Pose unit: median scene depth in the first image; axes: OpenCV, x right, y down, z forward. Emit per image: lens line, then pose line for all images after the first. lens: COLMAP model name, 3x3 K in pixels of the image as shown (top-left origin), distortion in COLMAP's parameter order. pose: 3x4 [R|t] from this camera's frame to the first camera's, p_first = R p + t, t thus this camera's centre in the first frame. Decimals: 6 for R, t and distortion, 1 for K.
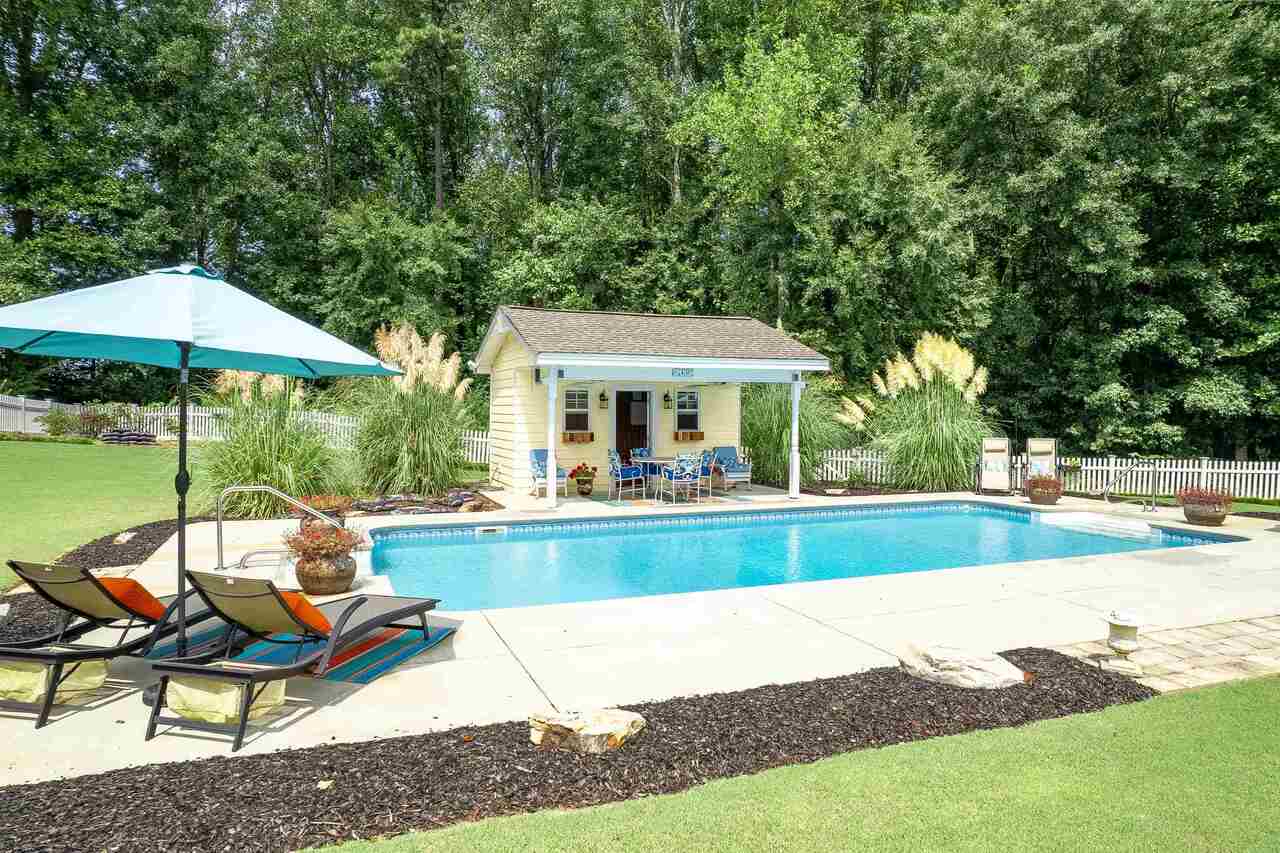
lens RADIAL K [[827.5, 0, 640.5], [0, 827.5, 427.0], [0, 0, 1]] dist [-0.074855, 0.065872]
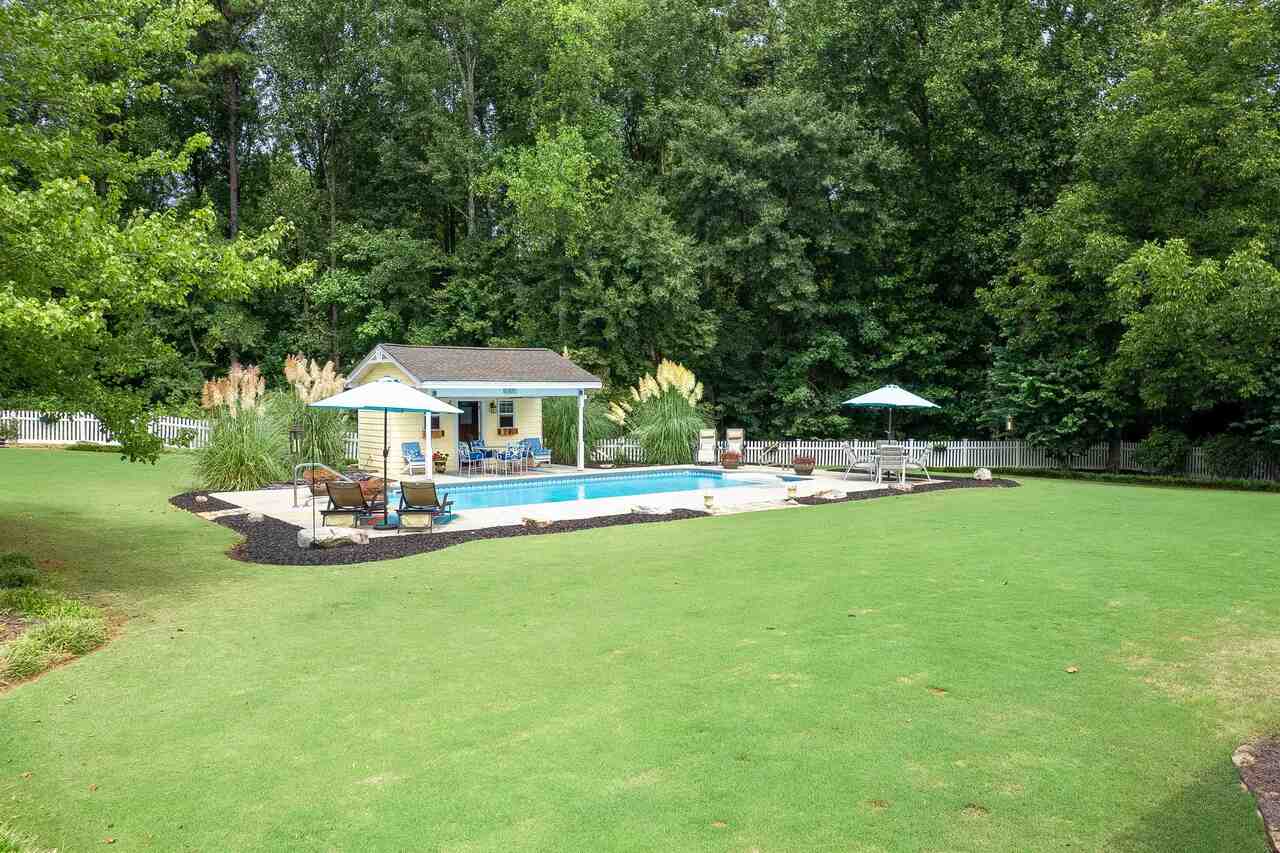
lens RADIAL K [[927.9, 0, 667.3], [0, 927.9, 416.4], [0, 0, 1]] dist [-0.040032, -0.000662]
pose [[0.954656, -0.013294, 0.297415, -0.117595], [0.013384, 0.999909, 0.001735, -0.010724], [-0.297411, 0.002324, 0.954747, -0.477727]]
